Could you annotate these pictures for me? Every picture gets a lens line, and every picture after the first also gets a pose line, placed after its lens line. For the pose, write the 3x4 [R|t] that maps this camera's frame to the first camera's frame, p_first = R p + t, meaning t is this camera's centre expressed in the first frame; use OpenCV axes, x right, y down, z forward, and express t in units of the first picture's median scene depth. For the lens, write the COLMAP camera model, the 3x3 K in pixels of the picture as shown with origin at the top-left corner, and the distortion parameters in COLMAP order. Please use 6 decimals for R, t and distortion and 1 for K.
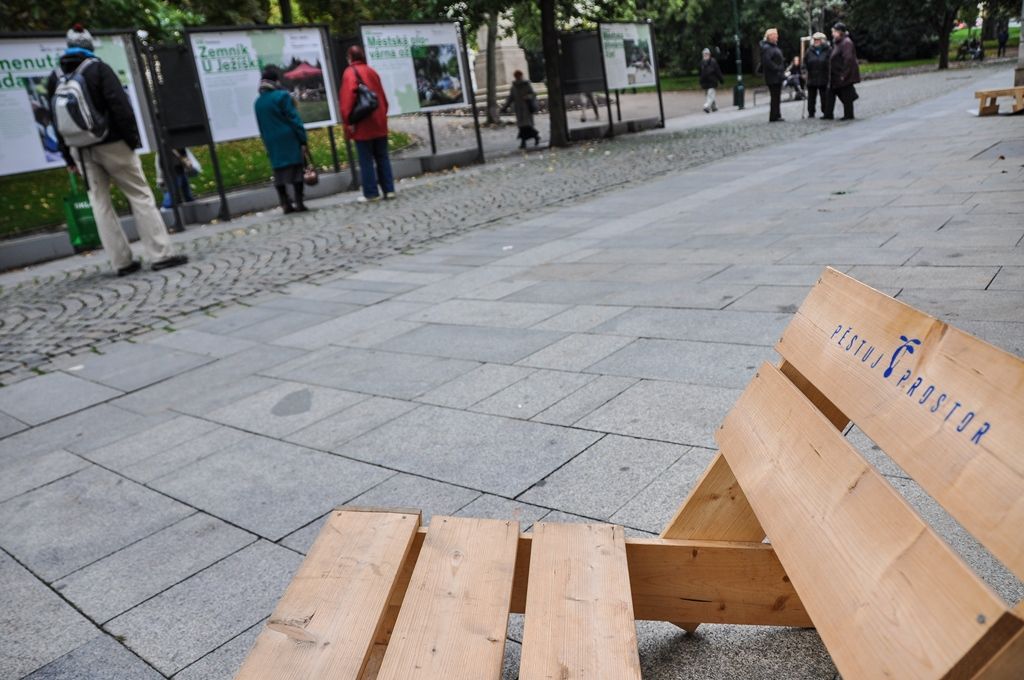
lens RADIAL K [[785.2, 0, 512.0], [0, 785.2, 340.0], [0, 0, 1]] dist [-0.006240, 0.001113]
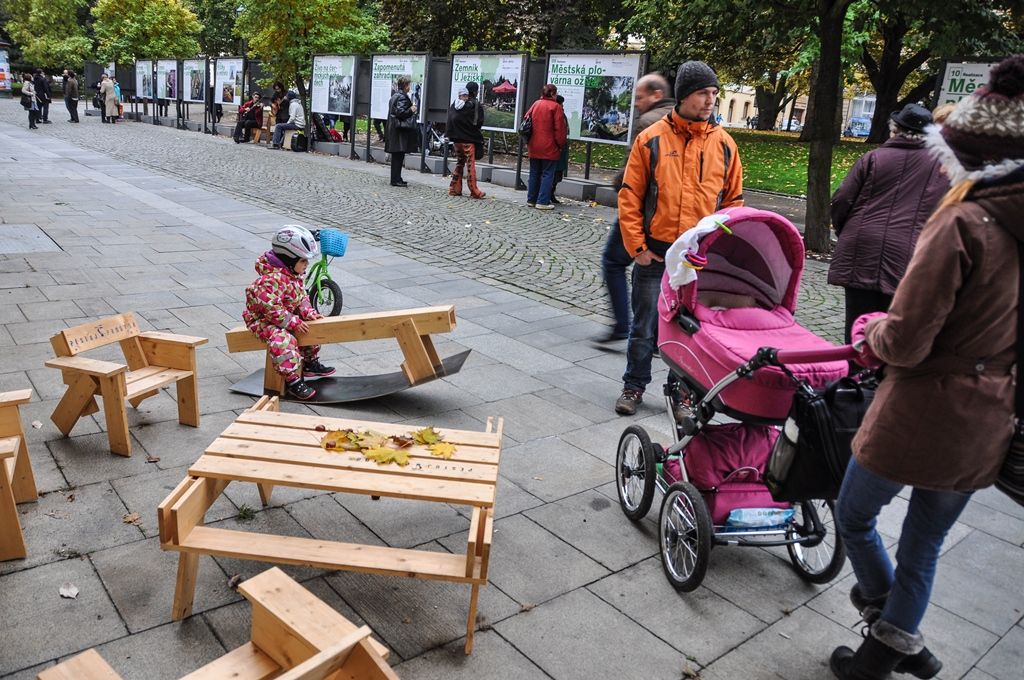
lens RADIAL K [[785.2, 0, 512.0], [0, 785.2, 340.0], [0, 0, 1]] dist [-0.006240, 0.001113]
pose [[-0.155505, 0.367281, -0.917019, 0.939194], [-0.368727, 0.839635, 0.398815, -0.455798], [0.916438, 0.400147, 0.004858, 1.042693]]
